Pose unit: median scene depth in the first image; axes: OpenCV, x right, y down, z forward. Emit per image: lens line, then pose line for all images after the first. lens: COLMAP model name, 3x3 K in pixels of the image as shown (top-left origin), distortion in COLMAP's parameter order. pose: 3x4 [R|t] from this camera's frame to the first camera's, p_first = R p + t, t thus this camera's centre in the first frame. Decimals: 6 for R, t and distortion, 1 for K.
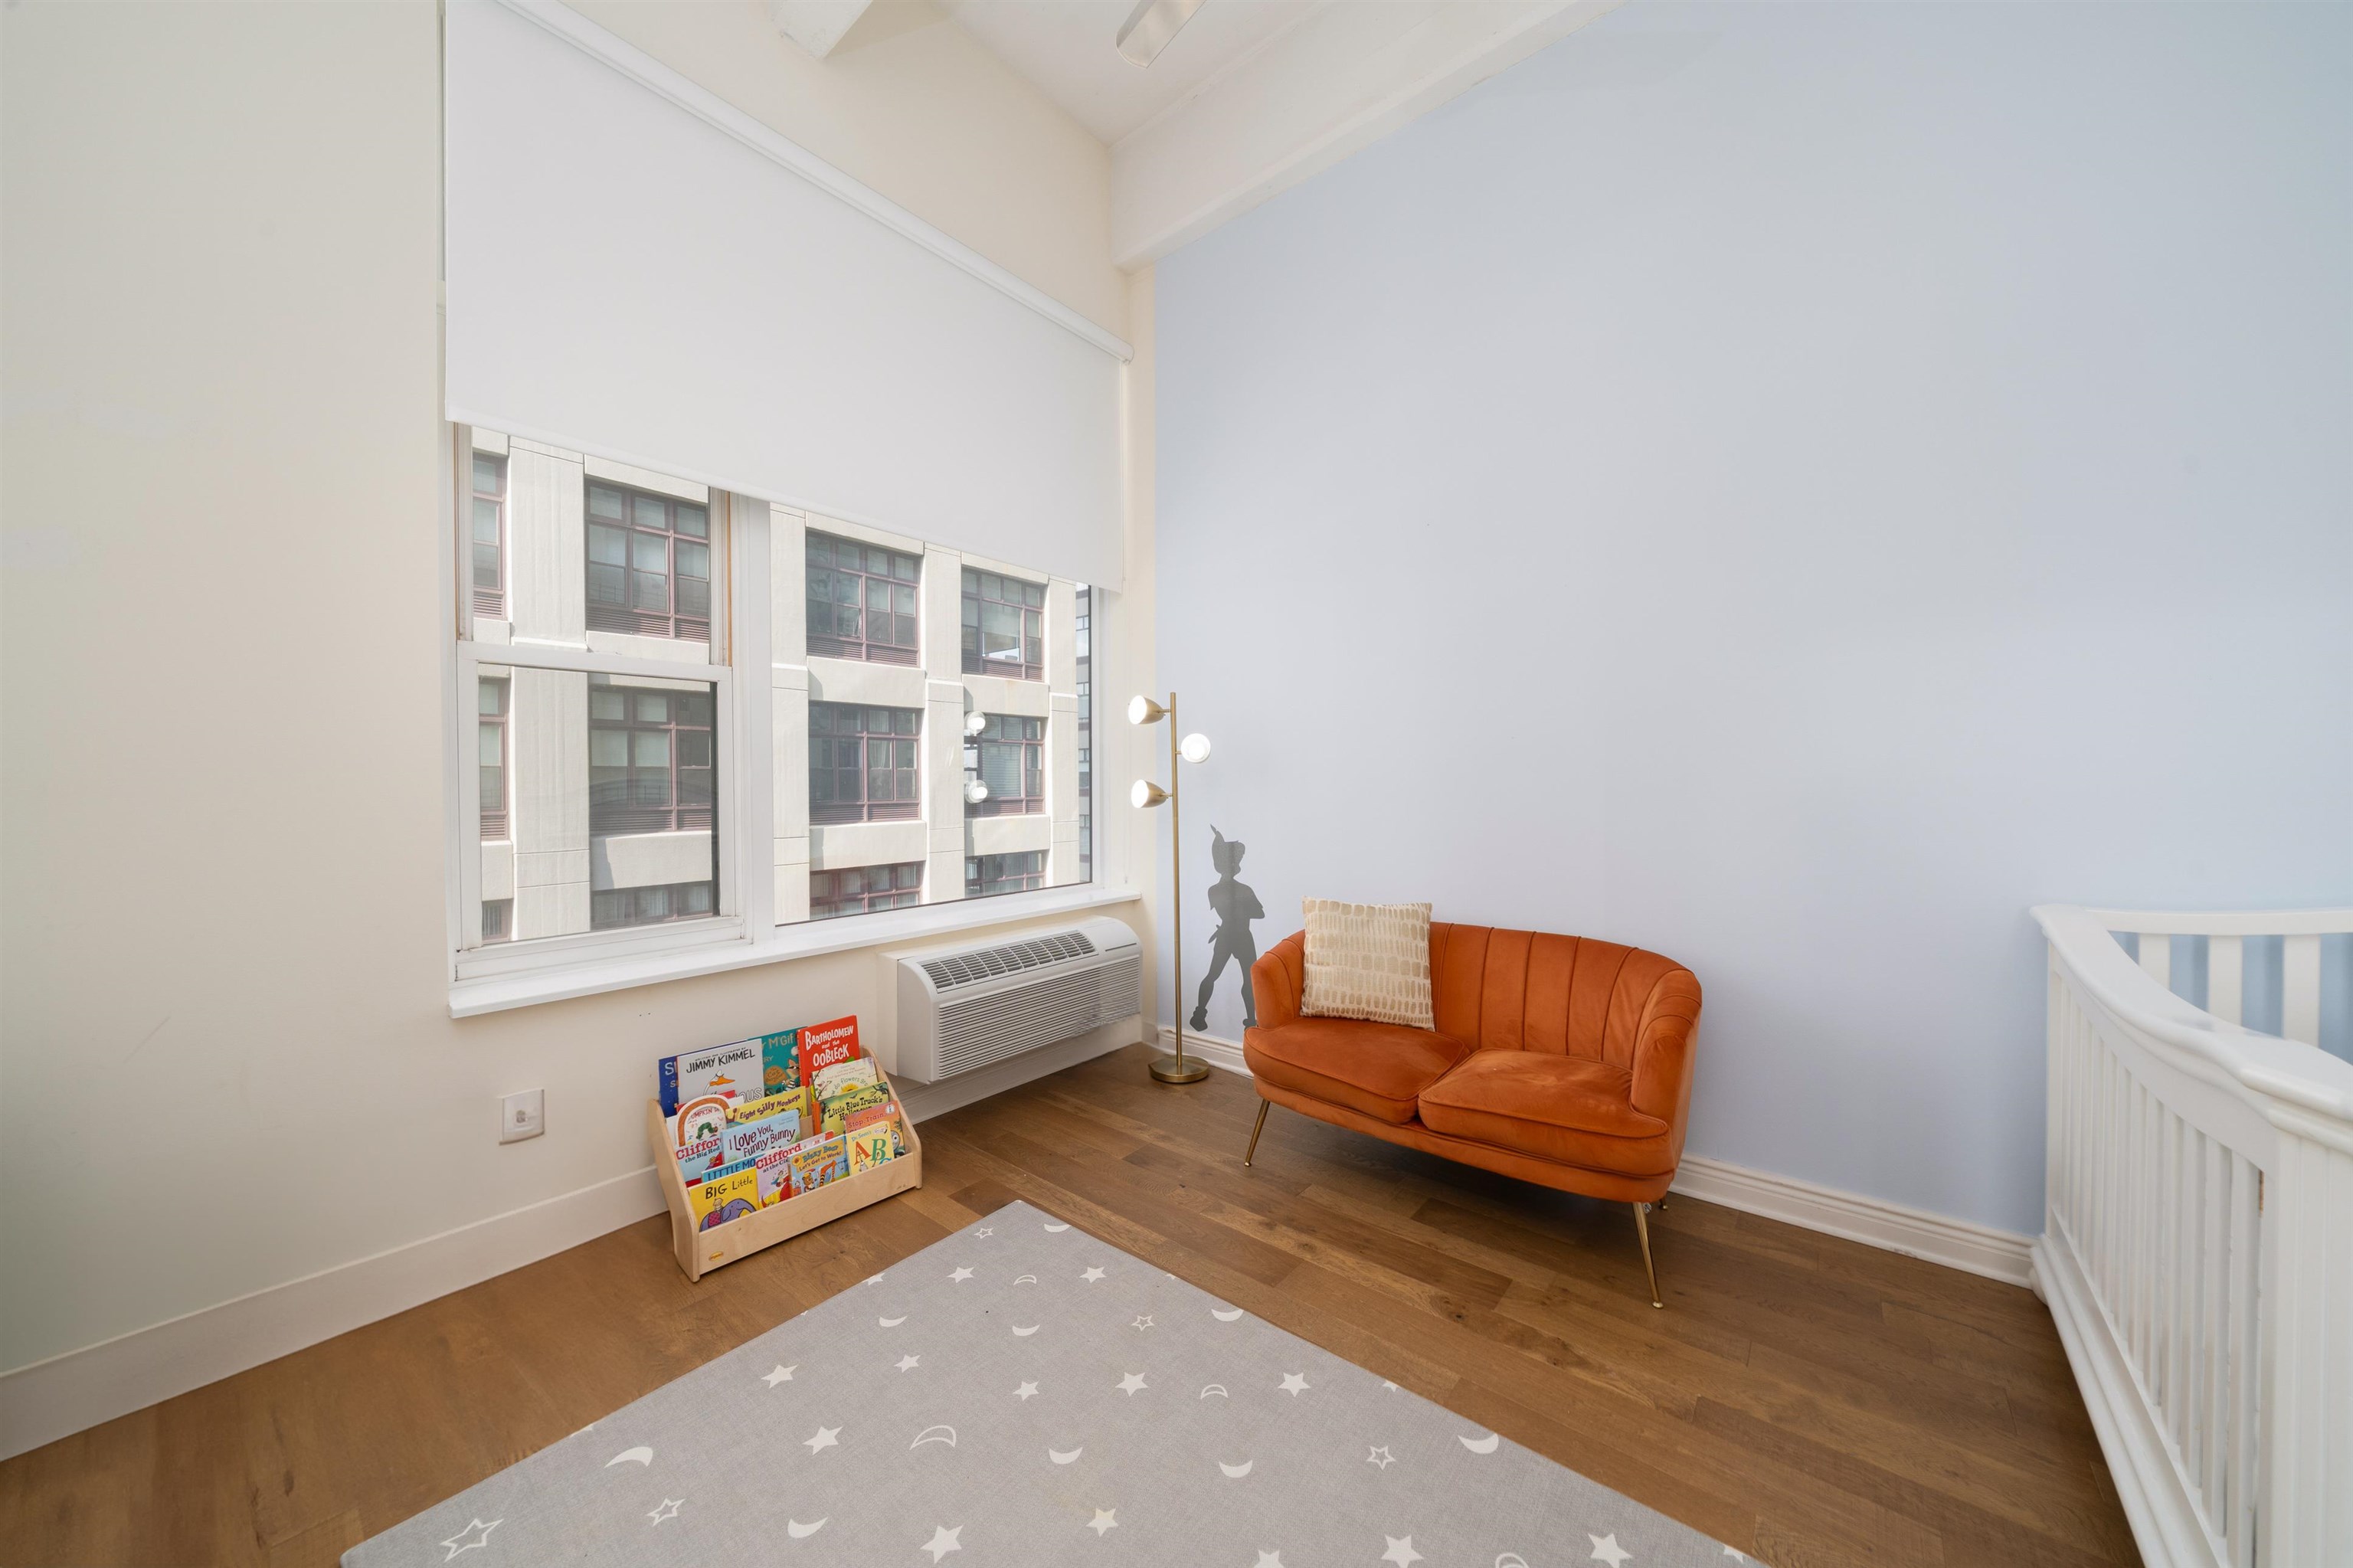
lens RADIAL K [[804.6, 0, 1172.8], [0, 804.6, 780.5], [0, 0, 1]] dist [-0.008000, -0.000079]
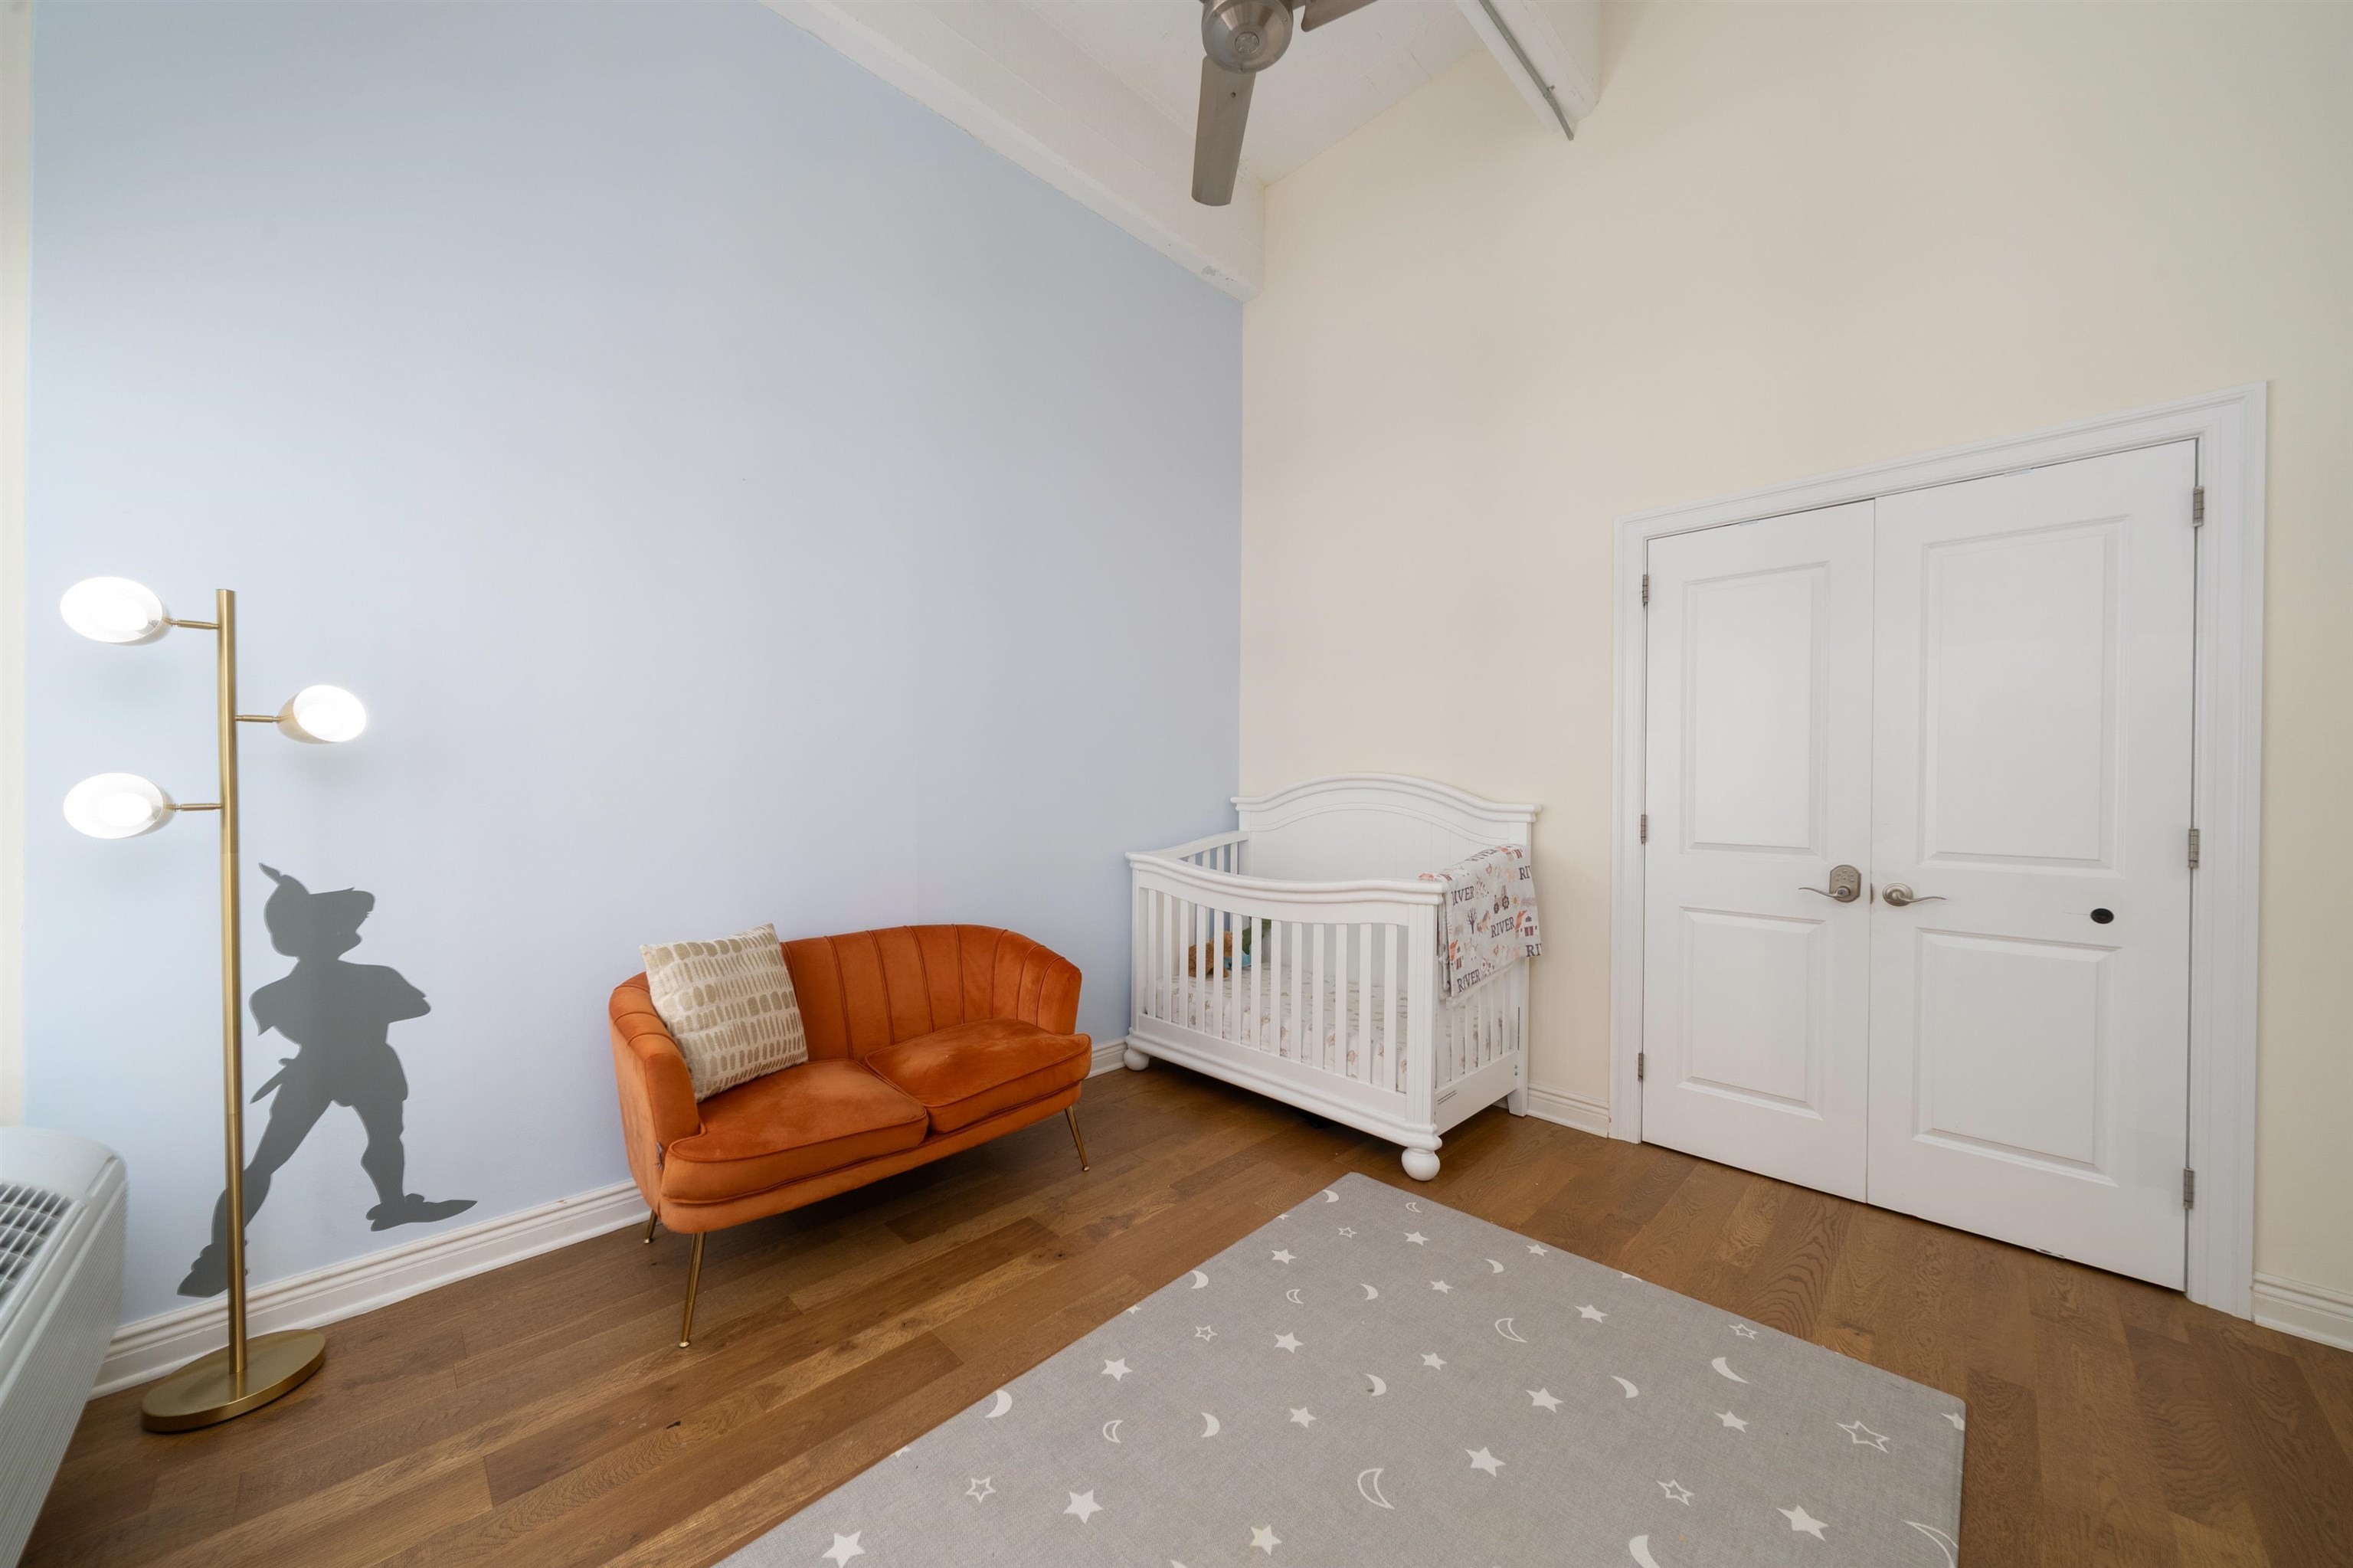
lens RADIAL K [[826.2, 0, 1176.5], [0, 826.2, 784.0], [0, 0, 1]] dist [-0.002175, -0.000162]
pose [[0.083124, 0.005960, 0.996521, -0.595033], [-0.008042, 0.999954, -0.005310, 0.004505], [-0.996507, -0.007572, 0.083168, 0.553658]]
